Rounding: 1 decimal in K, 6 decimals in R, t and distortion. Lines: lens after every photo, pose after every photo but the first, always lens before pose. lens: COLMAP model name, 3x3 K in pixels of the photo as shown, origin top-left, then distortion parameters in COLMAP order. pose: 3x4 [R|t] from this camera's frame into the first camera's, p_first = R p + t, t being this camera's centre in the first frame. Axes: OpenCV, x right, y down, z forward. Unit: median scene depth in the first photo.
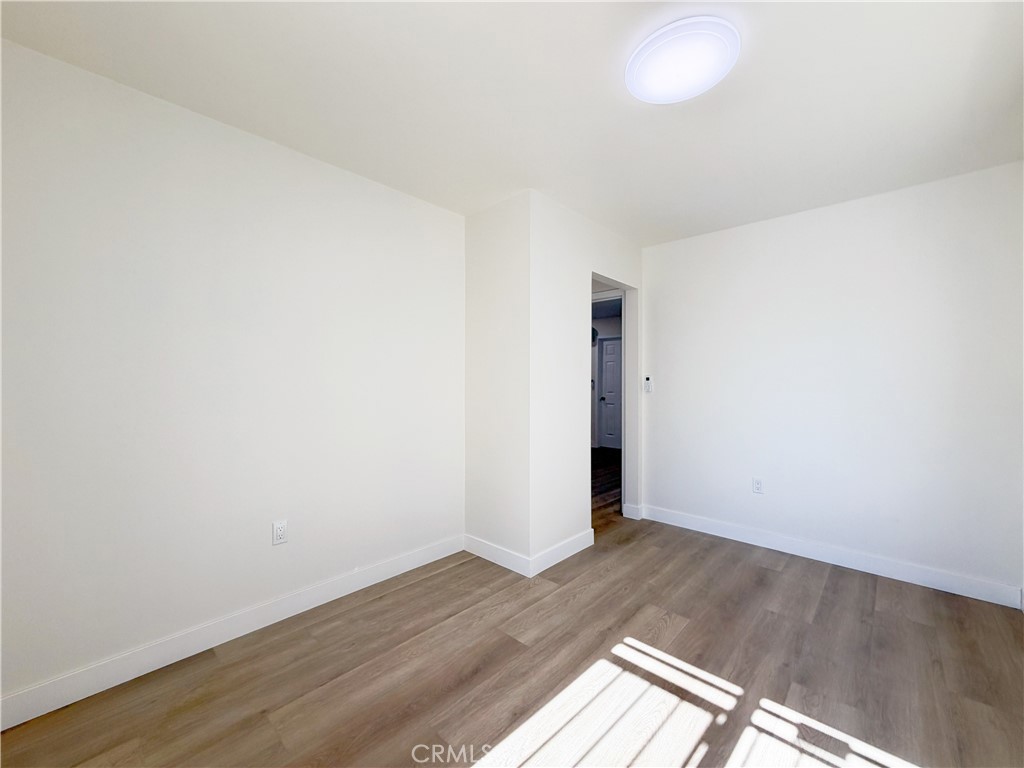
lens RADIAL K [[409.0, 0, 509.9], [0, 409.0, 385.6], [0, 0, 1]] dist [-0.001851, 0.000721]
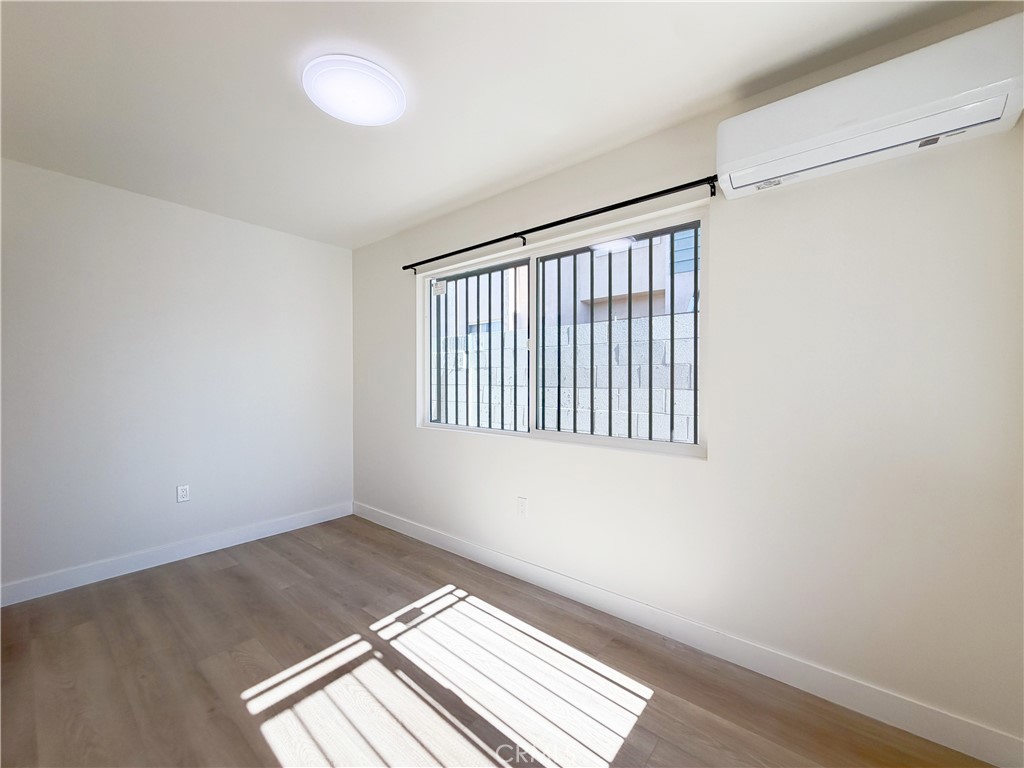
lens RADIAL K [[409.0, 0, 506.5], [0, 409.0, 380.7], [0, 0, 1]] dist [-0.001851, 0.000721]
pose [[-0.068617, 0.001853, 0.997641, -0.615810], [0.004841, 0.999987, -0.001524, -0.009471], [-0.997631, 0.004725, -0.068625, 0.571153]]
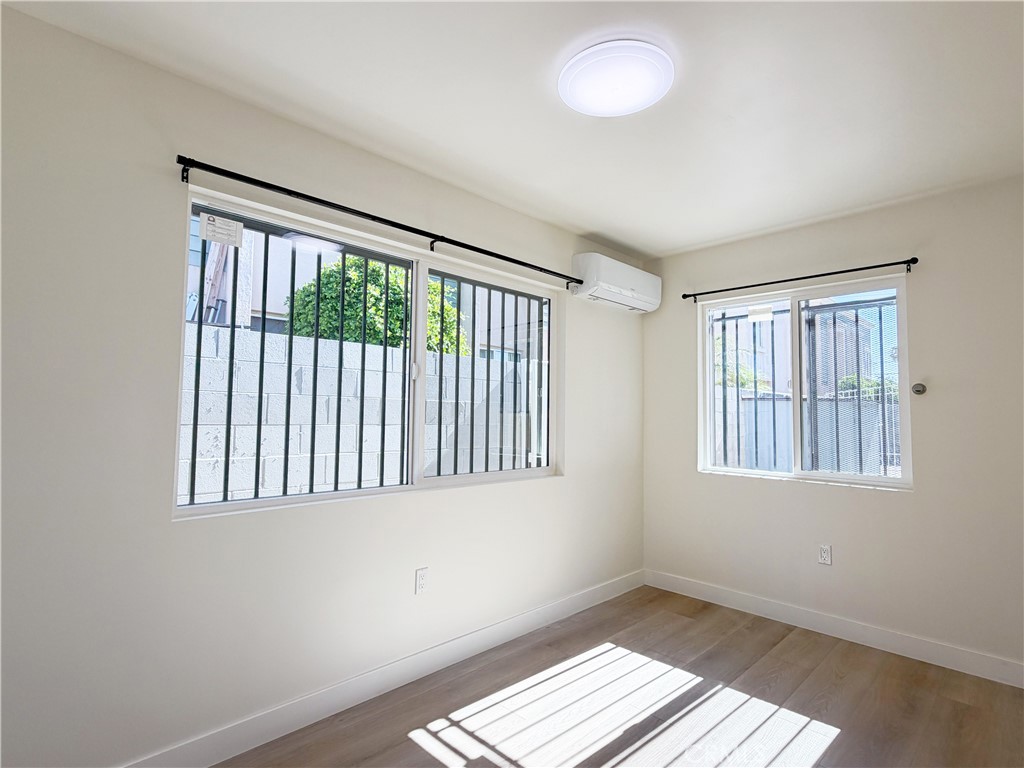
lens RADIAL K [[515.1, 0, 512.6], [0, 515.1, 385.0], [0, 0, 1]] dist [-0.003888, 0.000031]
pose [[-0.999568, -0.008979, 0.027989, 0.452430], [-0.010419, 0.998607, -0.051725, -0.029337], [-0.027486, -0.051994, -0.998269, 1.746745]]
